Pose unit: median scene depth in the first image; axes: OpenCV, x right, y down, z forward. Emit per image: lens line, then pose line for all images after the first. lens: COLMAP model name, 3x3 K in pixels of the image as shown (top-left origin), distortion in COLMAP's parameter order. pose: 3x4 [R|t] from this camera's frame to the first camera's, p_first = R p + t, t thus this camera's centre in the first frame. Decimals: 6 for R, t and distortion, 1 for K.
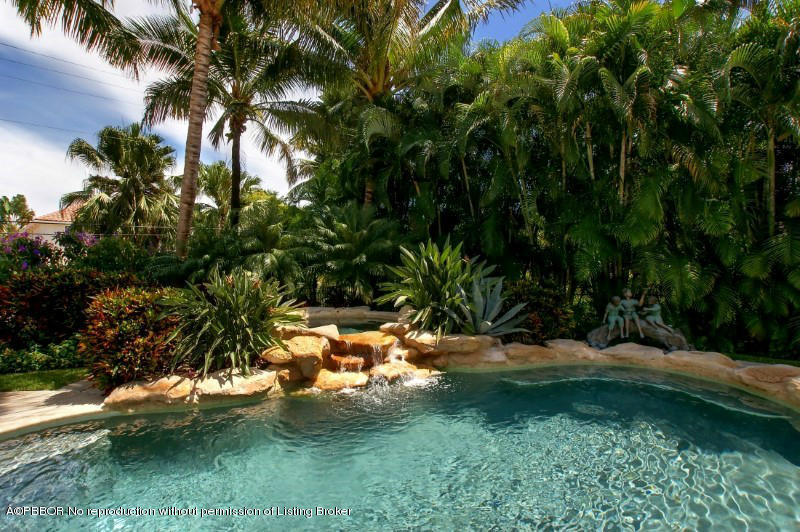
lens RADIAL K [[380.6, 0, 400.5], [0, 380.6, 261.4], [0, 0, 1]] dist [-0.071724, 0.030559]
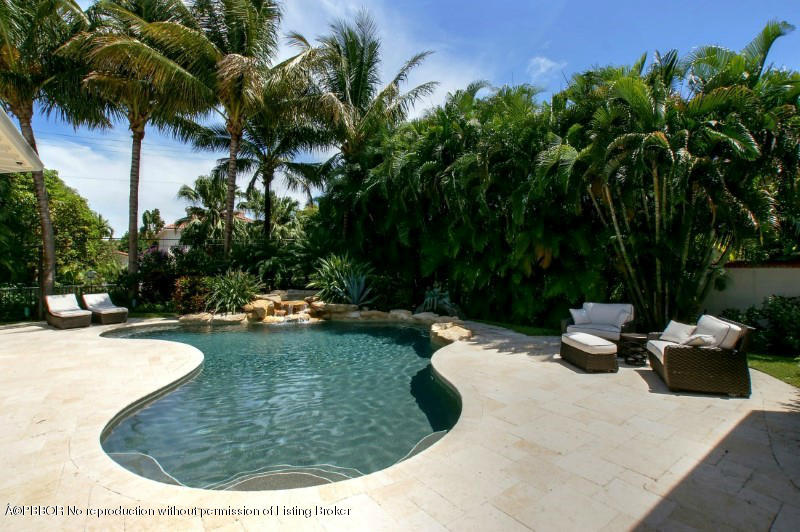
lens RADIAL K [[380.6, 0, 400.5], [0, 380.6, 261.4], [0, 0, 1]] dist [-0.071724, 0.030559]
pose [[0.974543, 0.006822, -0.224096, 0.908196], [-0.003836, 0.999898, 0.013757, -0.051848], [0.224167, -0.012547, 0.974470, -0.844712]]
